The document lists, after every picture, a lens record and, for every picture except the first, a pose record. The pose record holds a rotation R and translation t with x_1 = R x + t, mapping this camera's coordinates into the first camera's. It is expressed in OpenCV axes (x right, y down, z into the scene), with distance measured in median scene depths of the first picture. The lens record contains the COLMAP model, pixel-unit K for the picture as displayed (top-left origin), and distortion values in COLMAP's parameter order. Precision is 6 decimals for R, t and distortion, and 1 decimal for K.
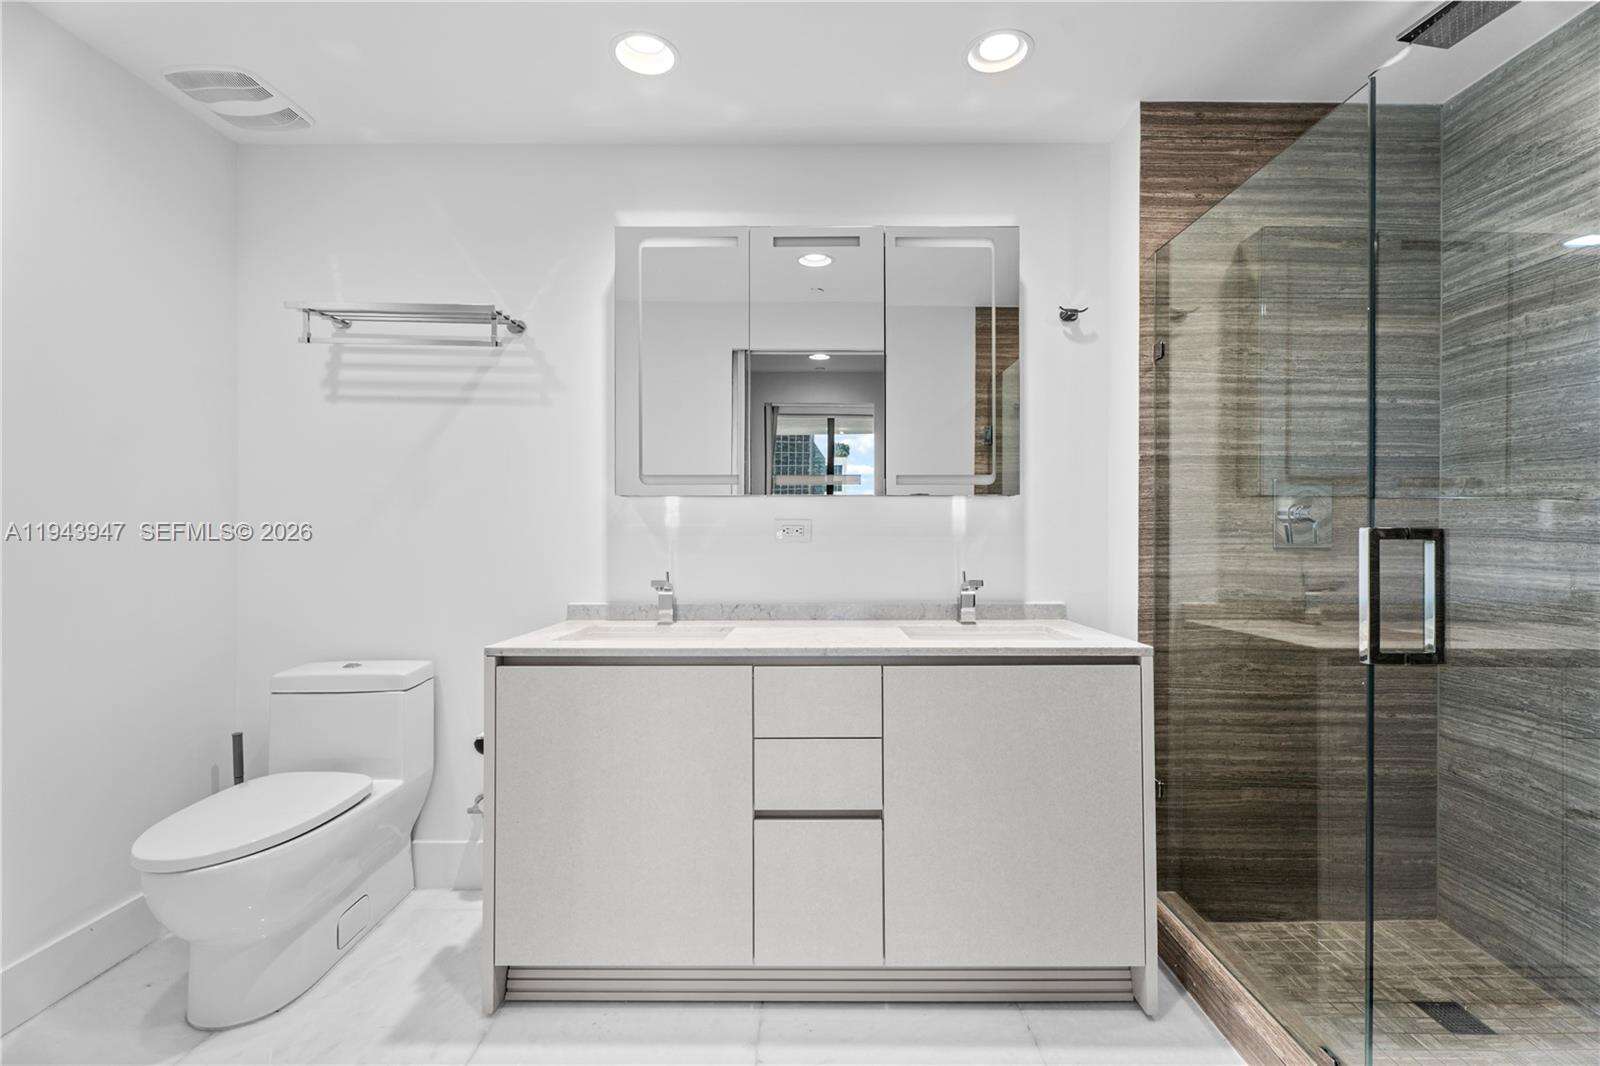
lens RADIAL K [[714.8, 0, 800.0], [0, 714.8, 533.0], [0, 0, 1]] dist [0.000336, 0.000061]
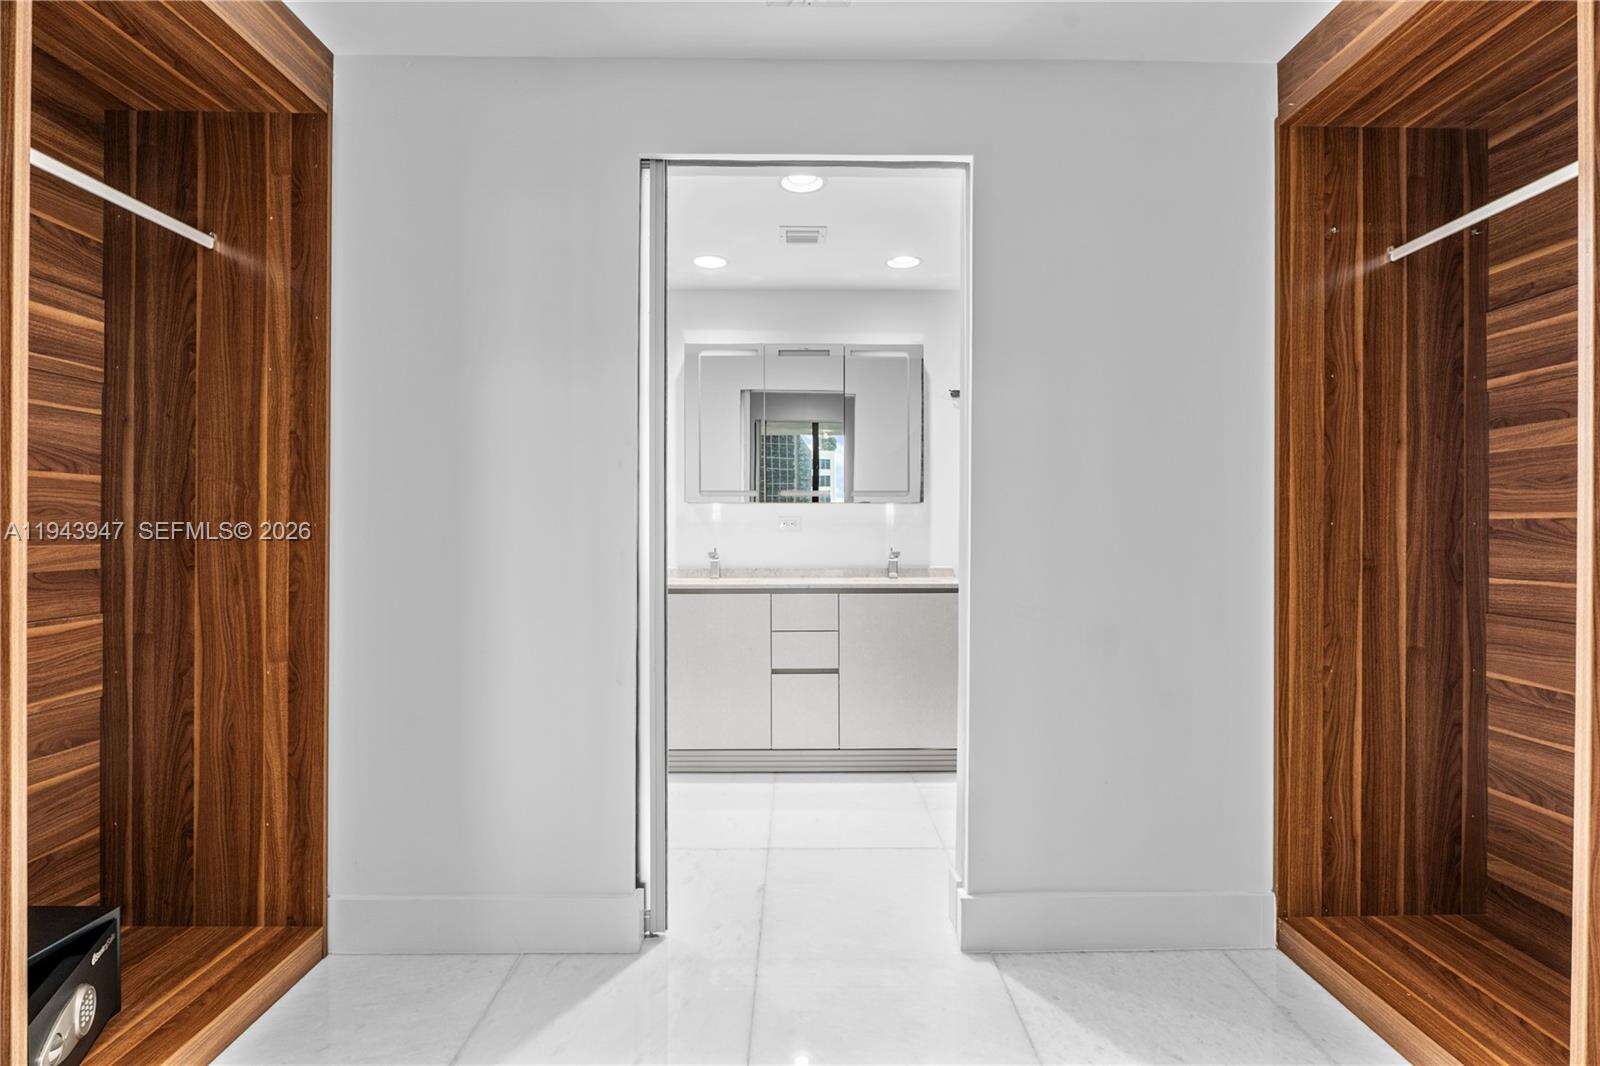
lens RADIAL K [[772.7, 0, 800.0], [0, 772.7, 533.0], [0, 0, 1]] dist [-0.000449, -0.000034]
pose [[0.999770, 0.000483, 0.021426, -0.024569], [-0.000375, 0.999987, -0.005011, 0.027714], [-0.021428, 0.005002, 0.999758, -0.801545]]
